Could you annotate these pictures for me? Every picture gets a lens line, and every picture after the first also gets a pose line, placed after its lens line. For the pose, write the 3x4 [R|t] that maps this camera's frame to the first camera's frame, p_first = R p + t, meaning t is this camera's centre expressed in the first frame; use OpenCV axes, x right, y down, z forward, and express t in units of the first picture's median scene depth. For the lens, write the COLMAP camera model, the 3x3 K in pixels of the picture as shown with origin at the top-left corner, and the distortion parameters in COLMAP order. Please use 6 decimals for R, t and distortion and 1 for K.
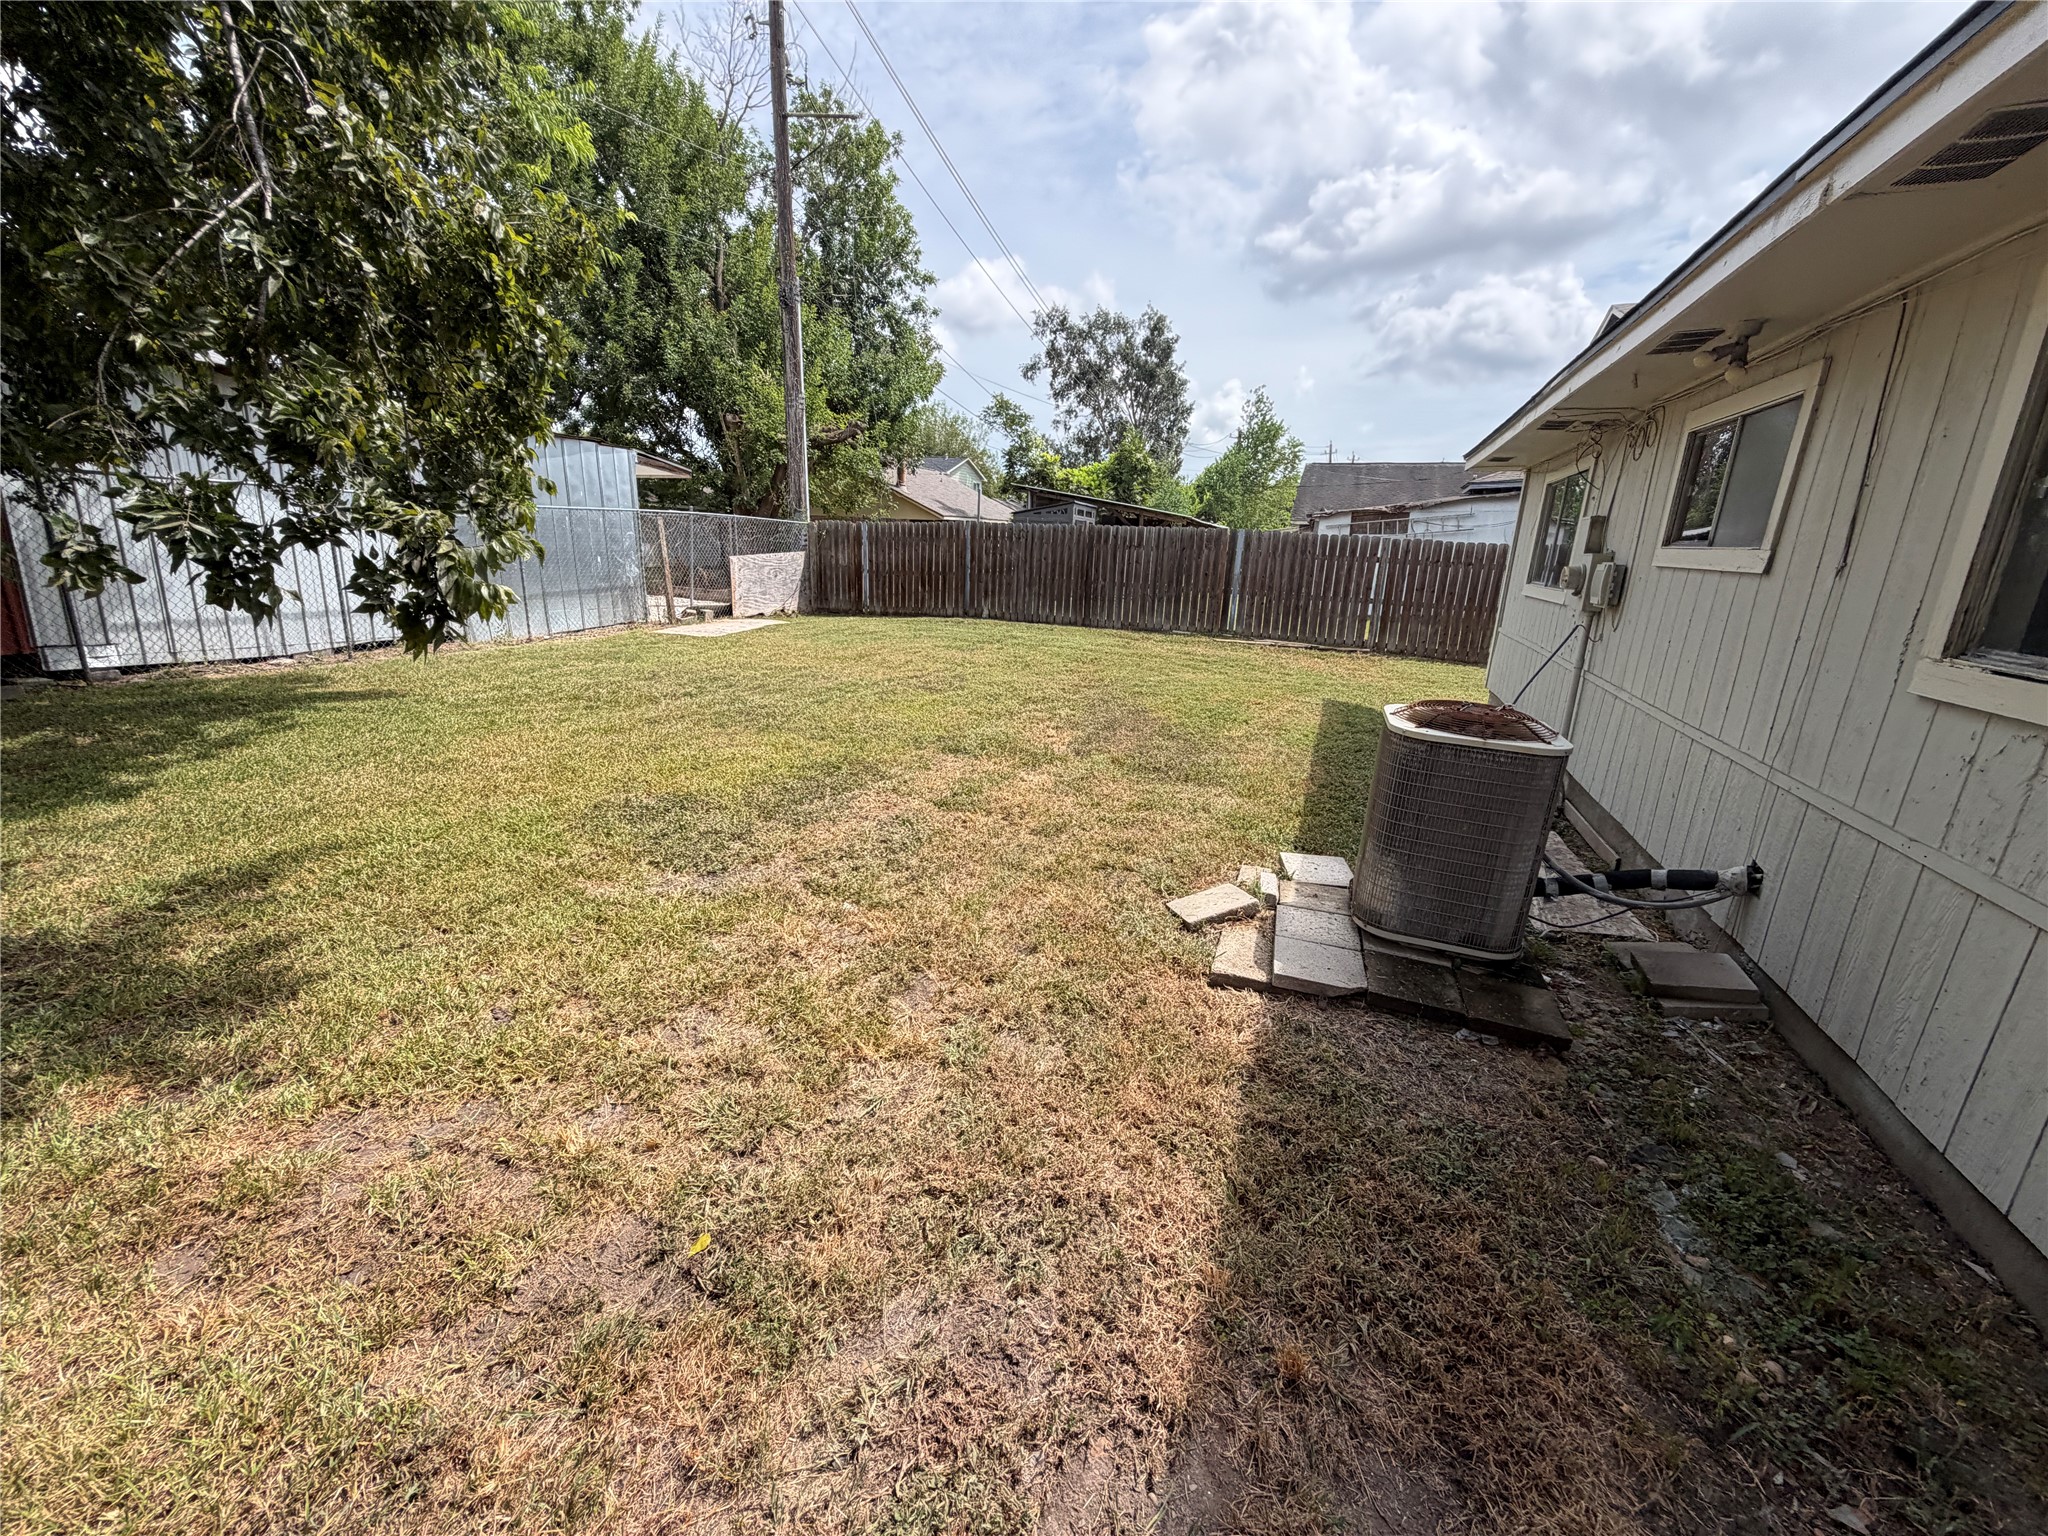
lens RADIAL K [[831.3, 0, 1024.0], [0, 831.3, 768.0], [0, 0, 1]] dist [0.000987, 0.000730]
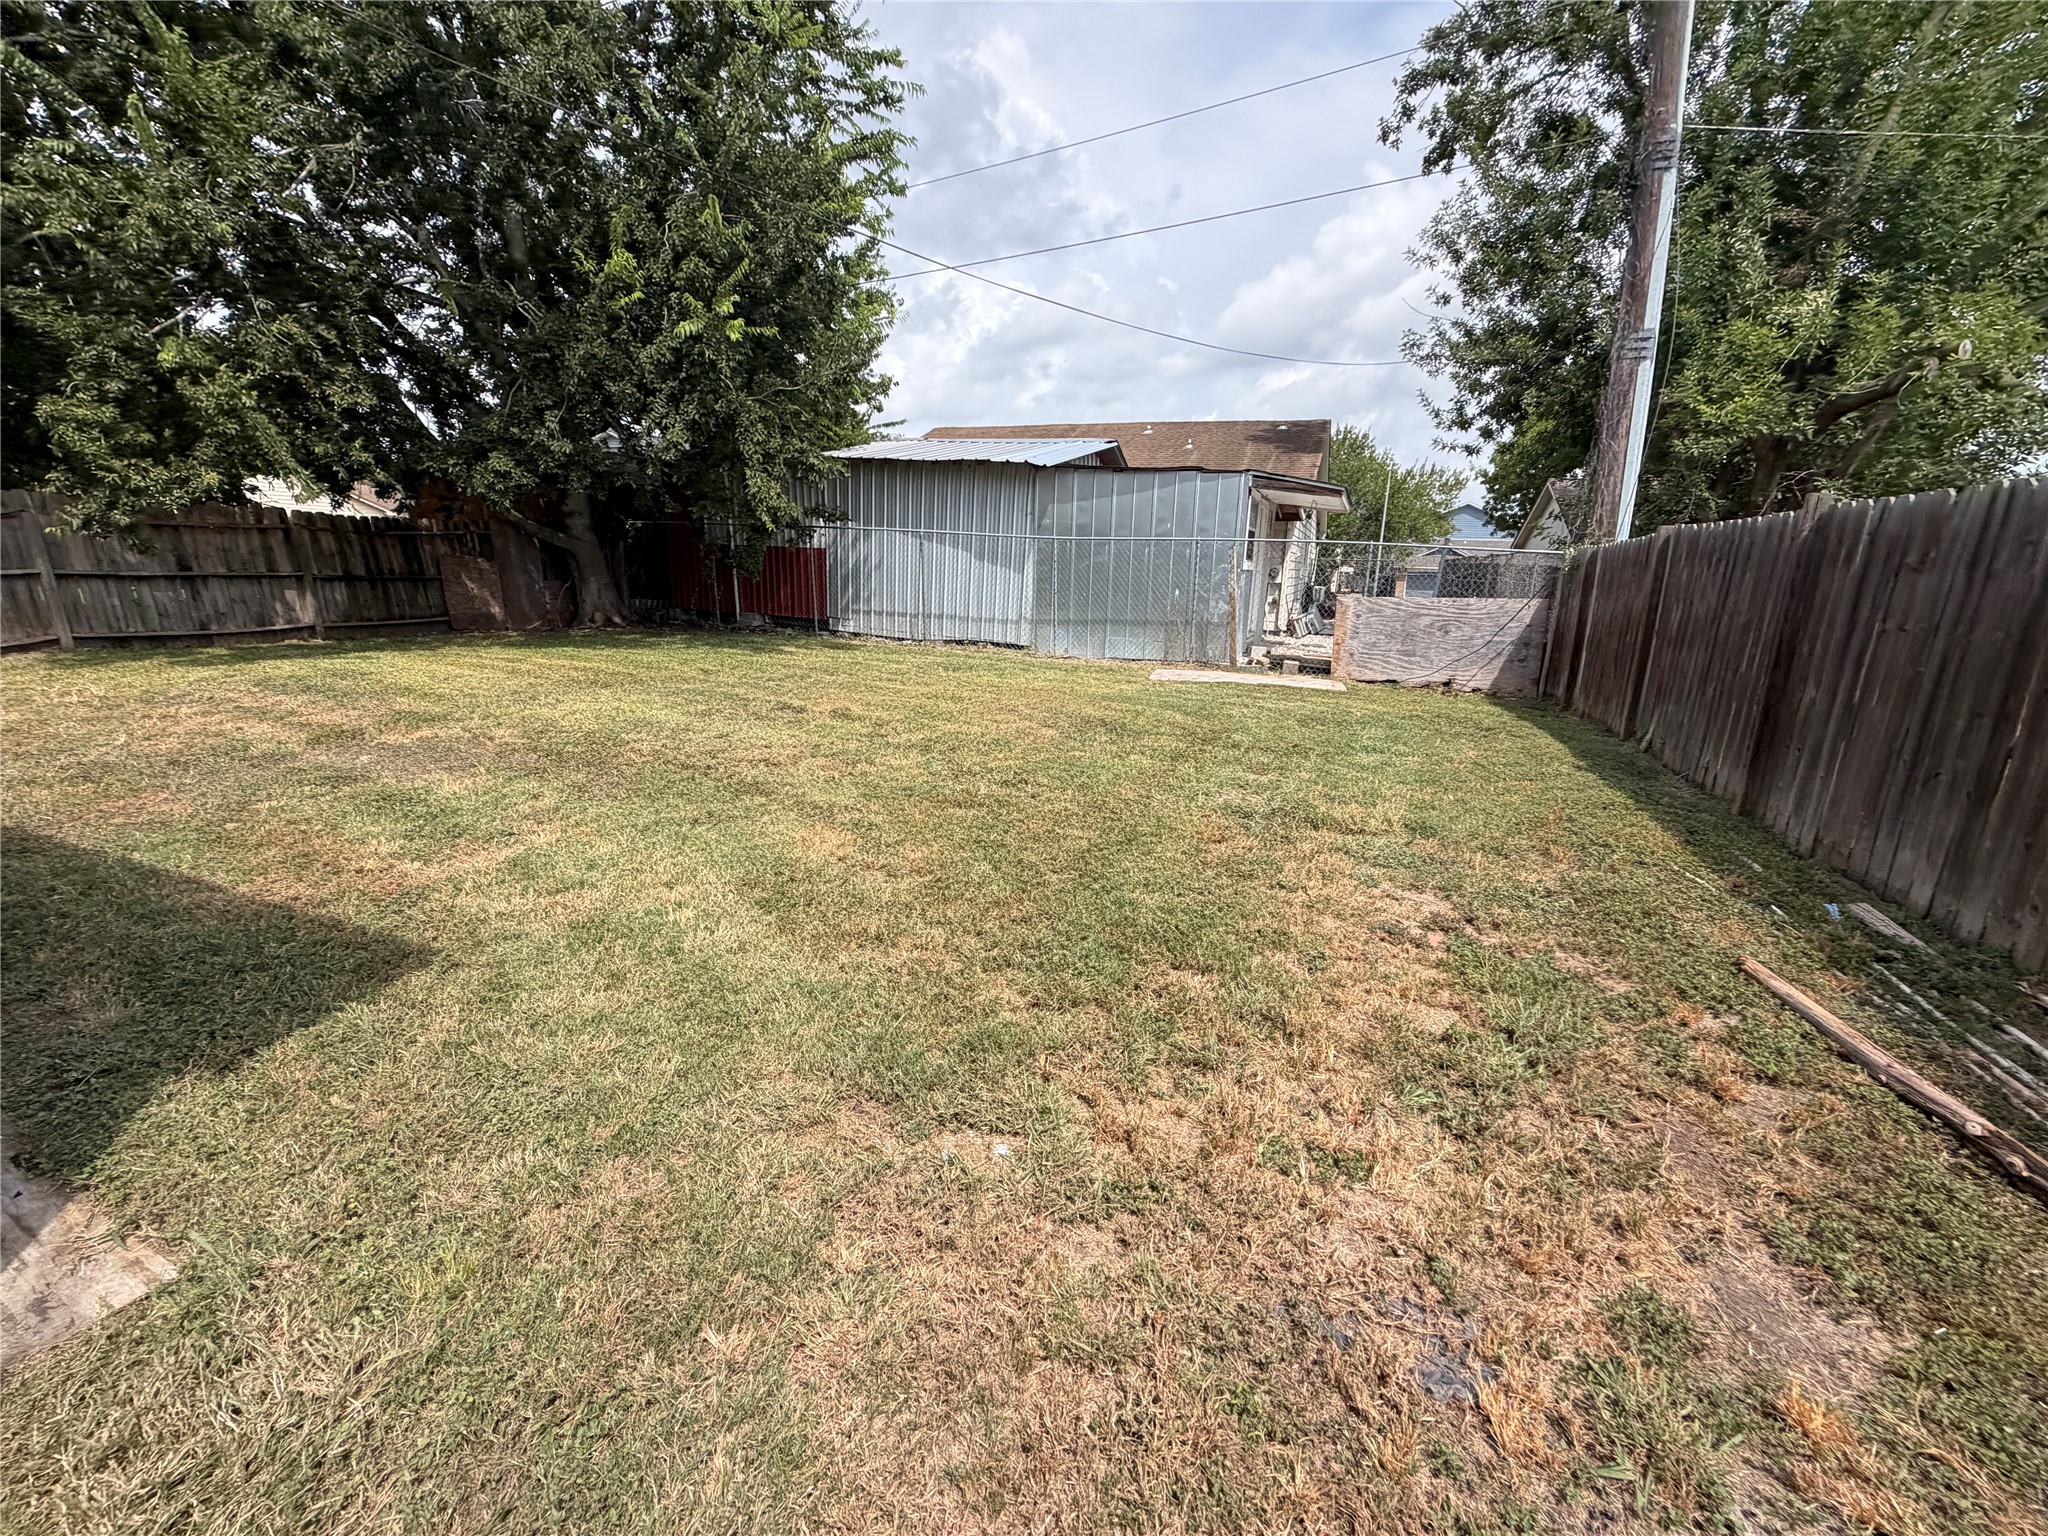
lens RADIAL K [[831.3, 0, 1024.0], [0, 831.3, 768.0], [0, 0, 1]] dist [0.000987, 0.000730]
pose [[0.017536, 0.203764, -0.978863, 0.102831], [-0.294593, 0.936607, 0.189690, -0.043879], [0.955462, 0.285040, 0.076451, 0.186276]]
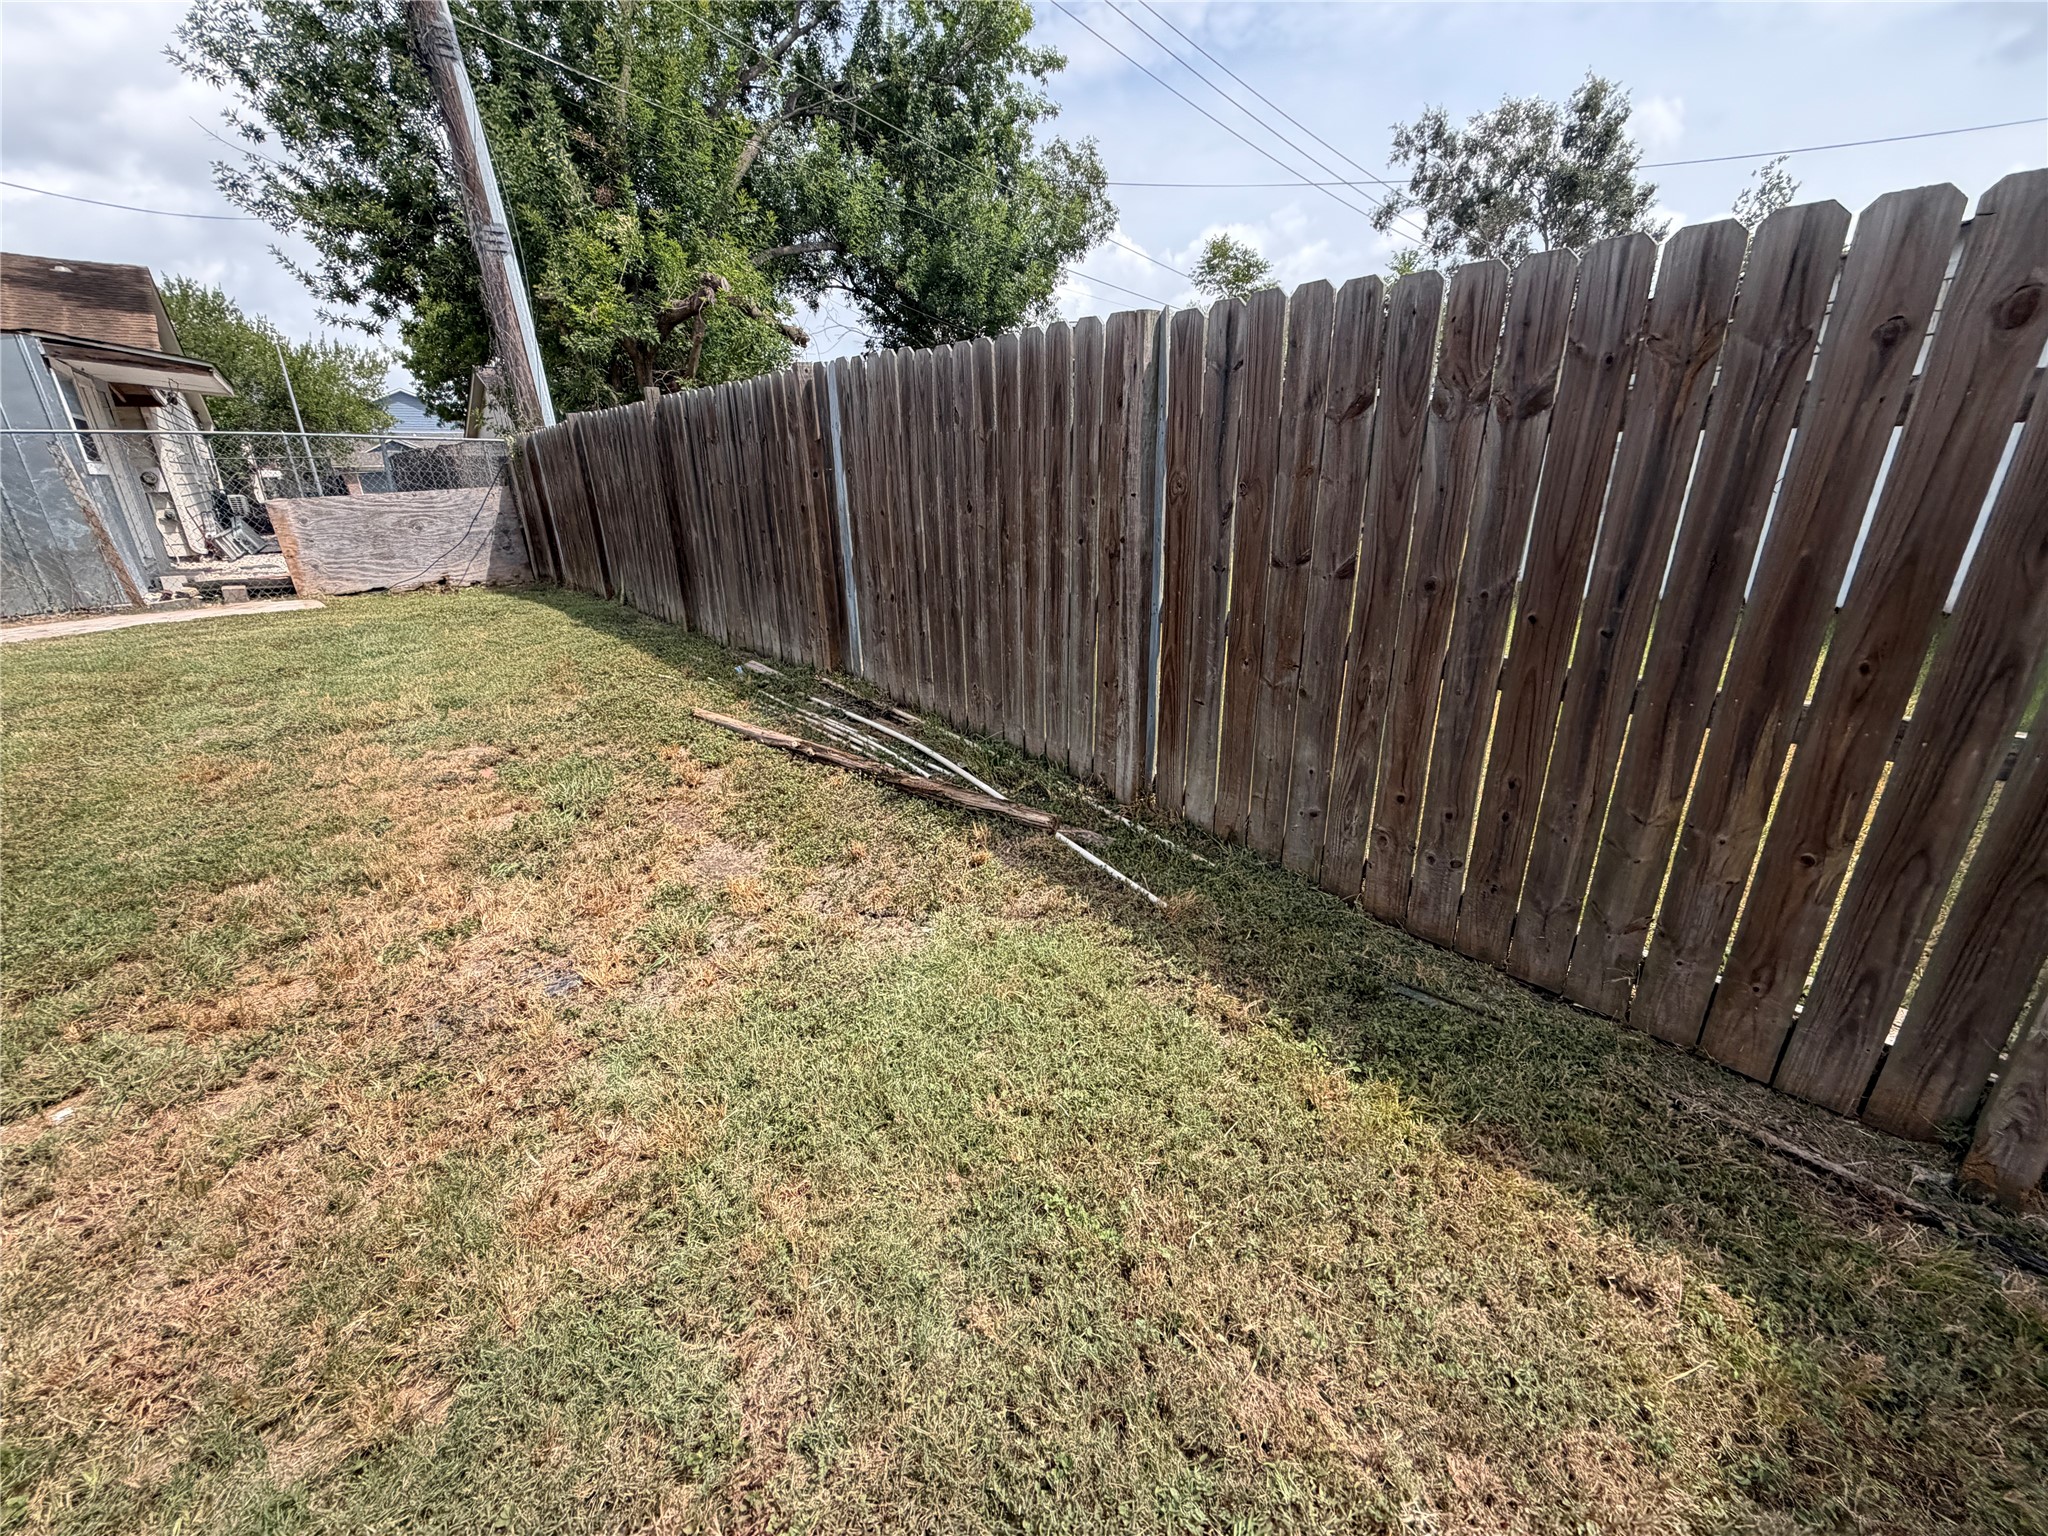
lens RADIAL K [[831.3, 0, 1024.0], [0, 831.3, 768.0], [0, 0, 1]] dist [0.000987, 0.000730]
pose [[0.882038, 0.109795, -0.458208, 0.119011], [-0.074167, 0.992701, 0.095101, -0.040360], [0.465305, -0.049899, 0.883743, 0.181717]]
